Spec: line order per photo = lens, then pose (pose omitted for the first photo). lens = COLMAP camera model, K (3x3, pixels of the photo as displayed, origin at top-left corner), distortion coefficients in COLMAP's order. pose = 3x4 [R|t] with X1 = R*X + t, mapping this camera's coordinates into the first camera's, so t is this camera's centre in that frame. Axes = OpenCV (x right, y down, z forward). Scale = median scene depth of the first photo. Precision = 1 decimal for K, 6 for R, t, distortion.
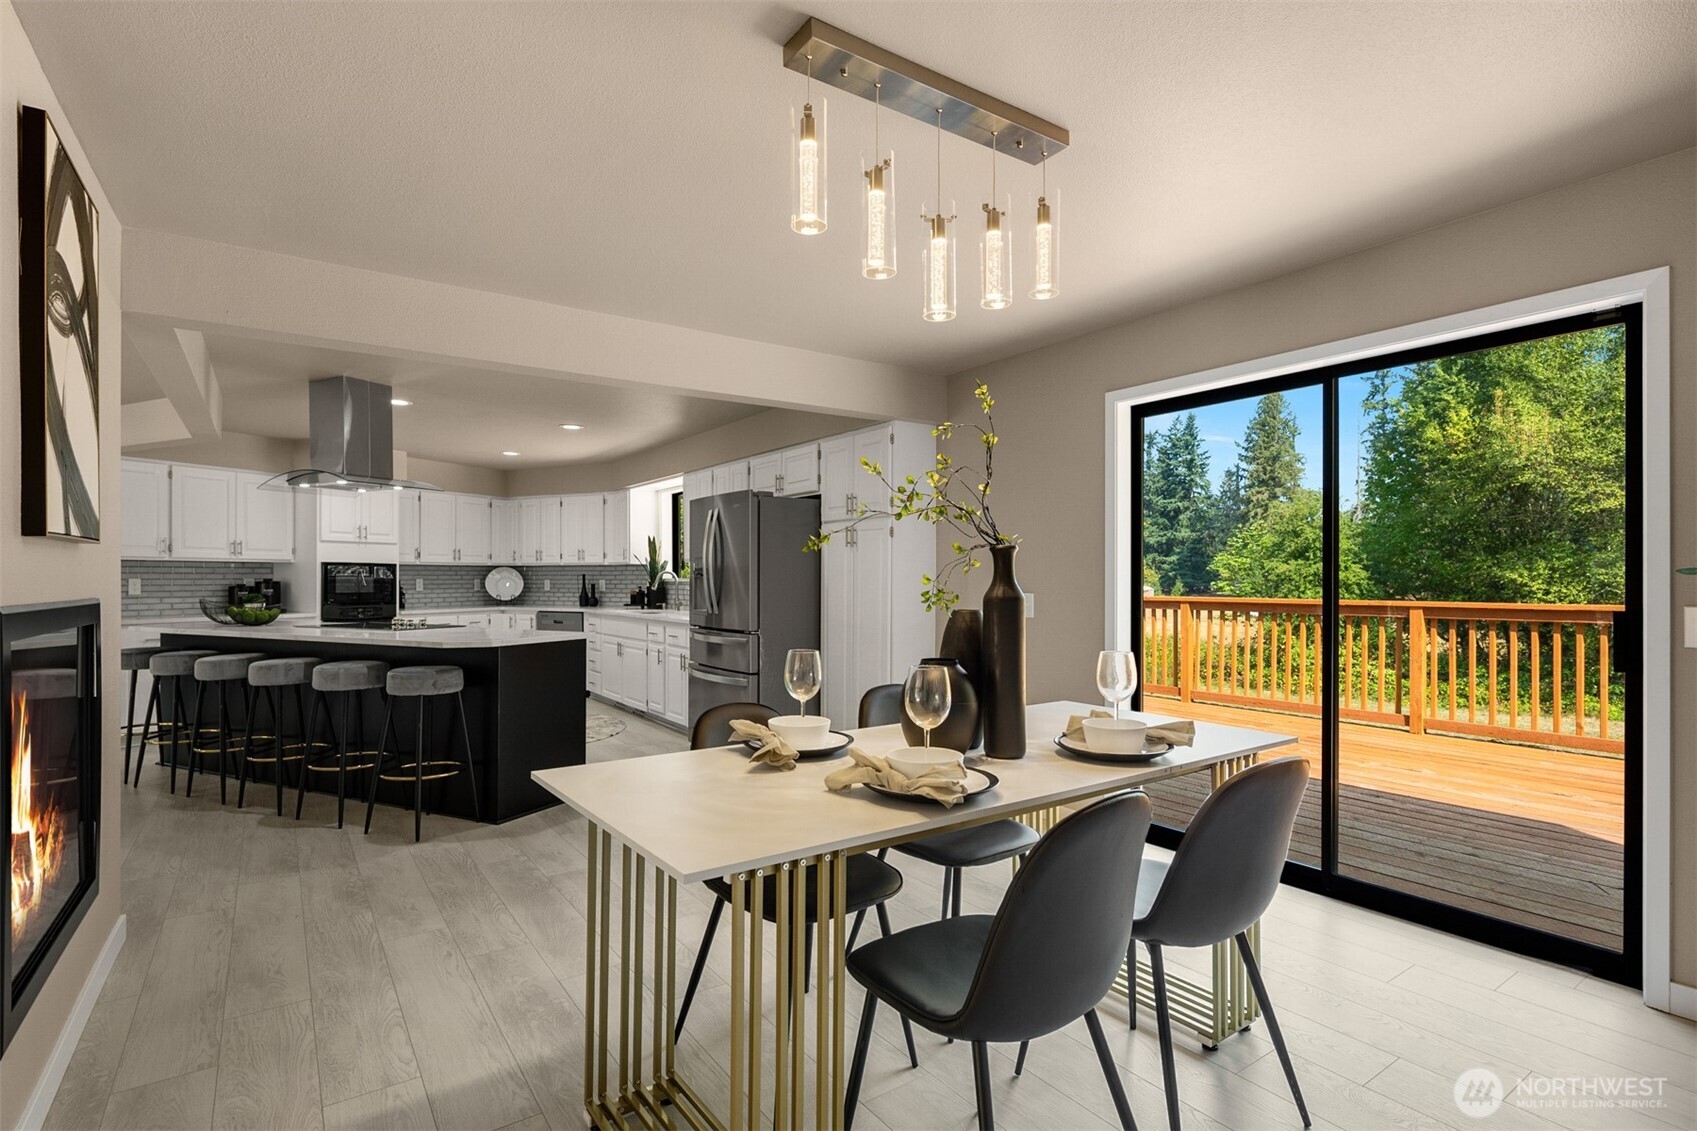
lens RADIAL K [[822.4, 0, 851.4], [0, 822.4, 576.8], [0, 0, 1]] dist [0.000861, -0.001096]
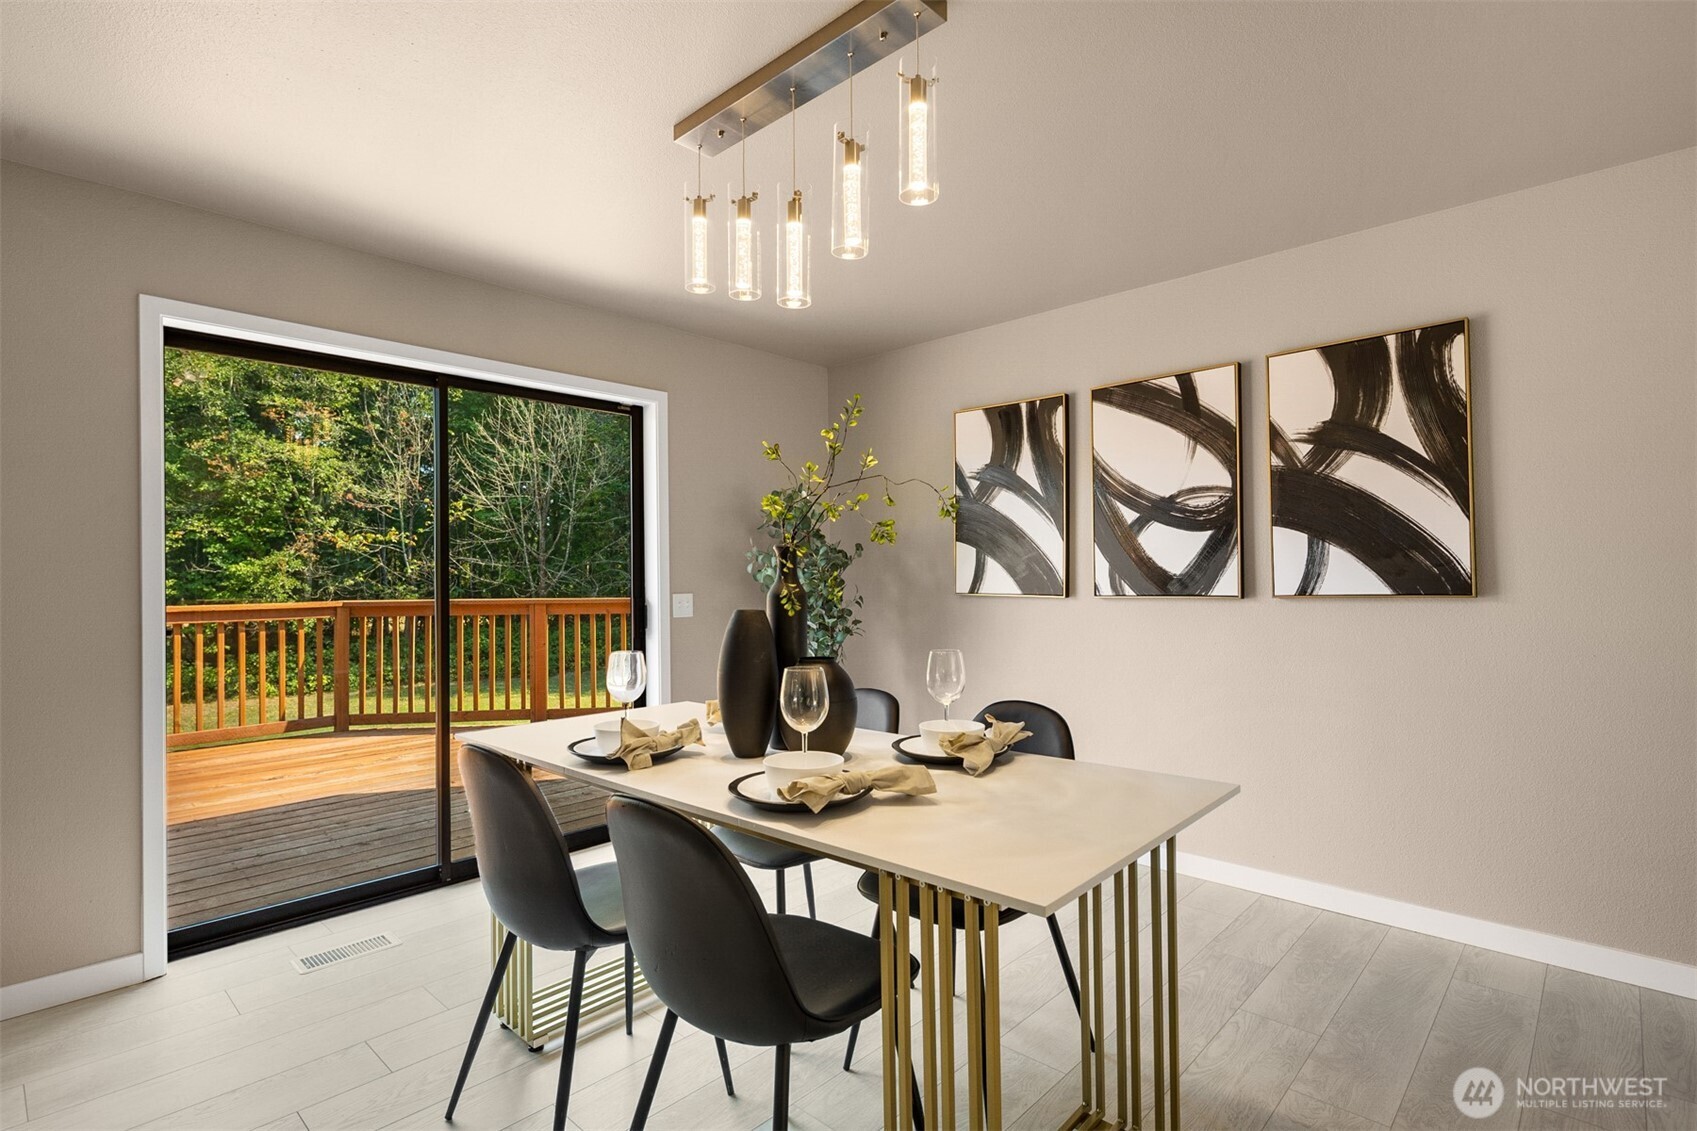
lens RADIAL K [[822.4, 0, 836.1], [0, 822.4, 573.1], [0, 0, 1]] dist [0.000861, -0.001096]
pose [[-0.195382, 0.007121, 0.980701, -0.439950], [0.006072, 0.999963, -0.006051, 0.003606], [-0.980708, 0.004772, -0.195418, 0.597604]]
